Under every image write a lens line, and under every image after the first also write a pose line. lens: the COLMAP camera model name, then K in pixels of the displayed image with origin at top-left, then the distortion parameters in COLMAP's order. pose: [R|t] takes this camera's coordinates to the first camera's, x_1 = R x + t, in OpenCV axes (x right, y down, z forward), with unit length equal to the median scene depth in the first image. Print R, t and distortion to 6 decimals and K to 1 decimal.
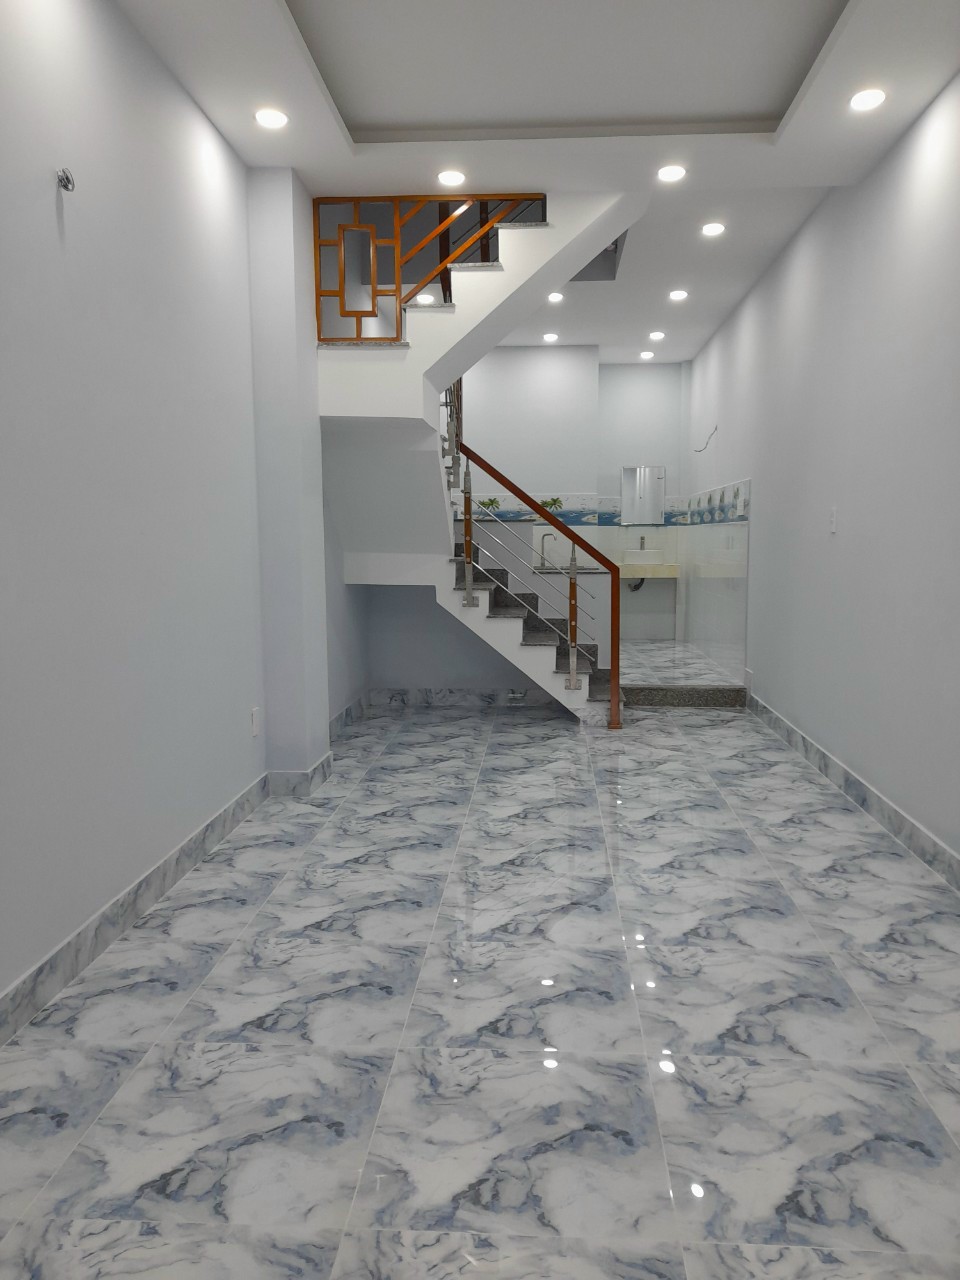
lens RADIAL K [[914.1, 0, 480.0], [0, 914.1, 640.0], [0, 0, 1]] dist [0.038309, -0.001401]
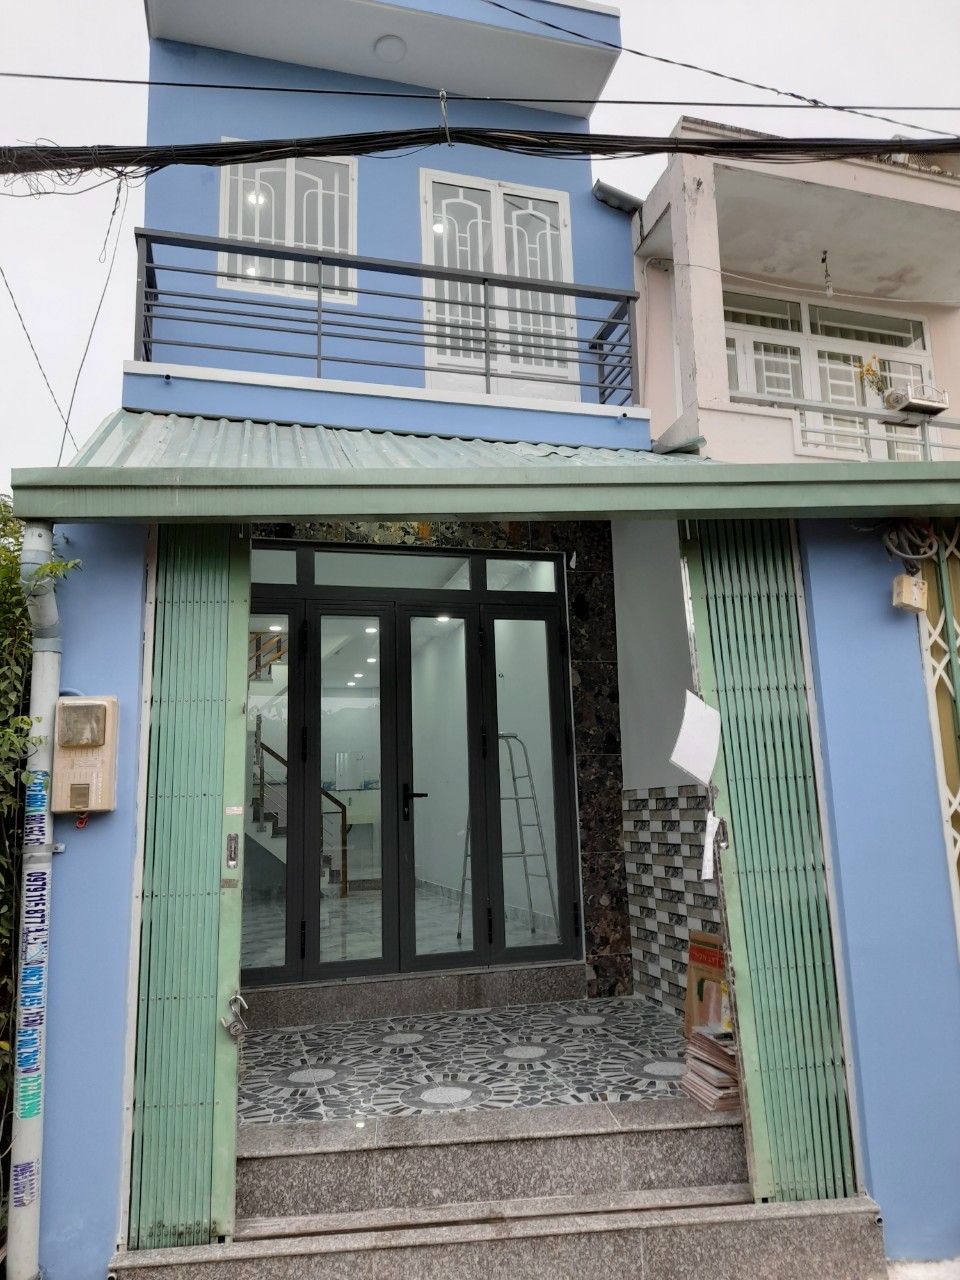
lens RADIAL K [[947.3, 0, 486.2], [0, 947.3, 625.6], [0, 0, 1]] dist [0.042938, -0.024562]
pose [[0.944751, 0.035674, 0.325841, -0.209614], [0.068469, 0.950655, -0.302600, 0.167802], [-0.320557, 0.308191, 0.895690, -0.894091]]
